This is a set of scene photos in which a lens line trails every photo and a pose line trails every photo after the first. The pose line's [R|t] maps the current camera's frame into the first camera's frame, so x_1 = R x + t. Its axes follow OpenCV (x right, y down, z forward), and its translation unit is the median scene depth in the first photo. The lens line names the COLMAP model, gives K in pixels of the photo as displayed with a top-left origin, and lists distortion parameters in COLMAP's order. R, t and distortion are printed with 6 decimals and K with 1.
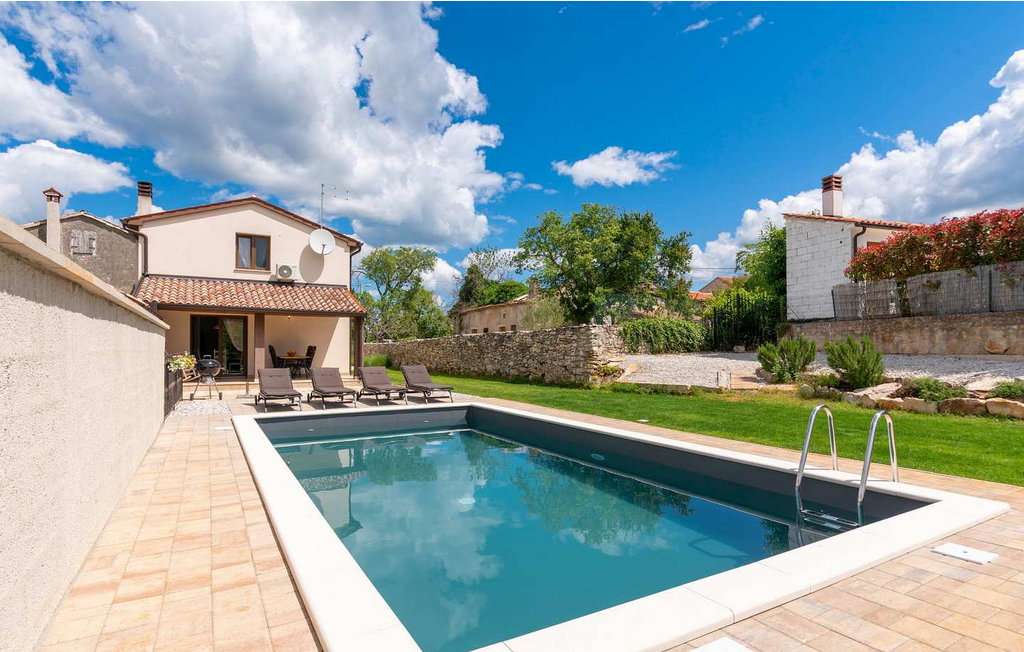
lens RADIAL K [[531.3, 0, 515.6], [0, 531.3, 342.5], [0, 0, 1]] dist [-0.002018, -0.001225]
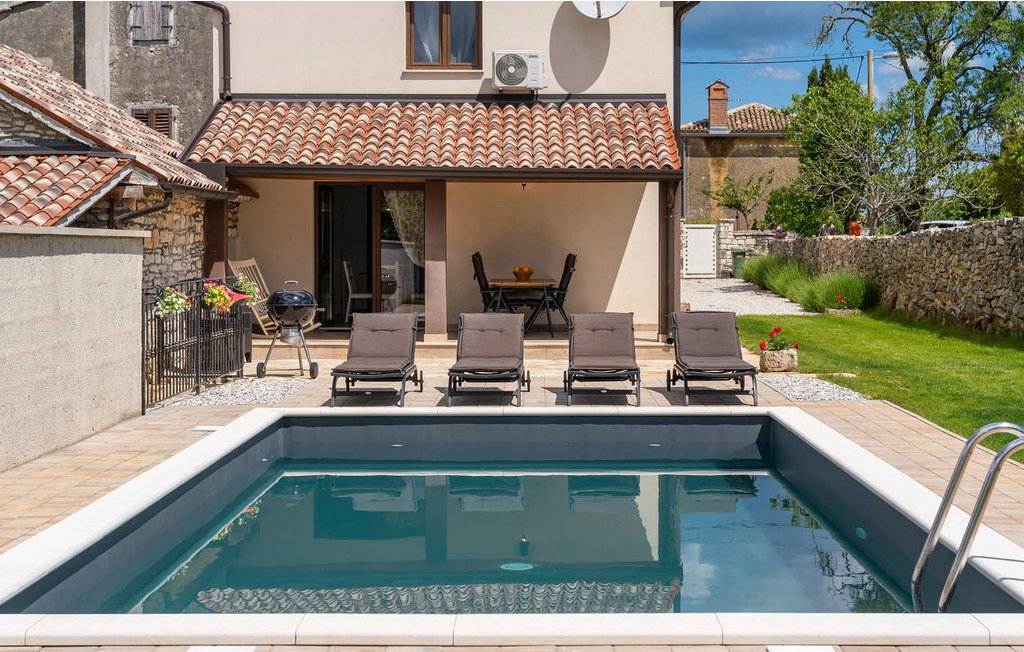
lens RADIAL K [[1771.4, 0, 564.8], [0, 1771.4, 239.0], [0, 0, 1]] dist [0.060777, 0.123801]
pose [[0.870538, -0.001246, -0.492100, 0.267443], [0.006063, 0.999948, 0.008194, -0.016346], [0.492064, -0.010116, 0.870500, -0.153850]]
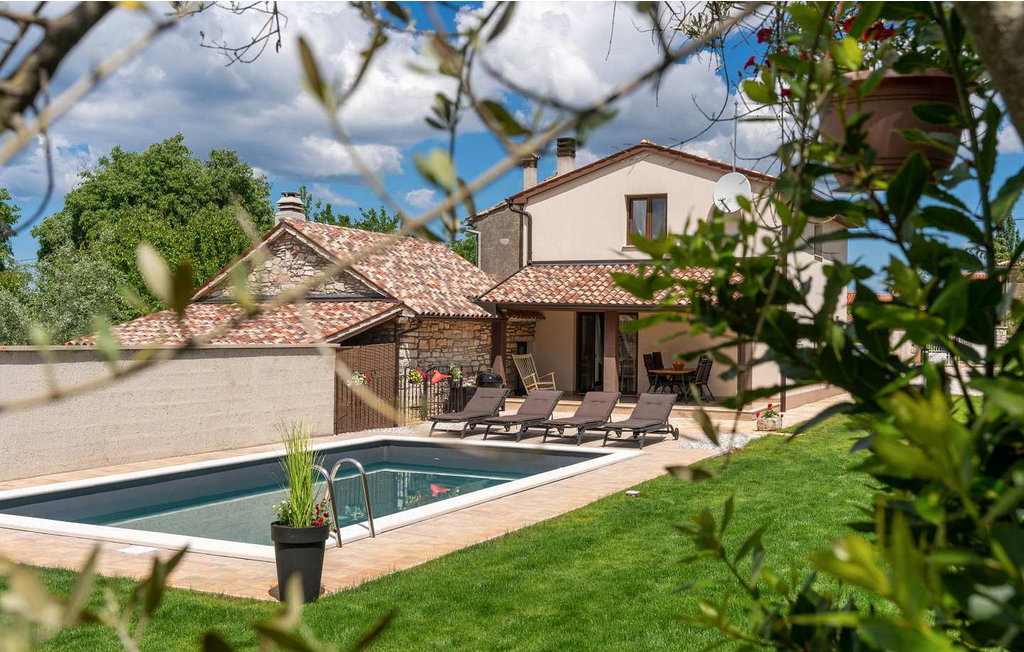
lens RADIAL K [[1105.0, 0, 511.0], [0, 1105.0, 307.5], [0, 0, 1]] dist [0.003577, 0.012436]
pose [[0.552866, -0.009151, -0.833220, 0.636951], [-0.001062, 0.999931, -0.011687, -0.036824], [0.833270, 0.007346, 0.552818, 0.041468]]
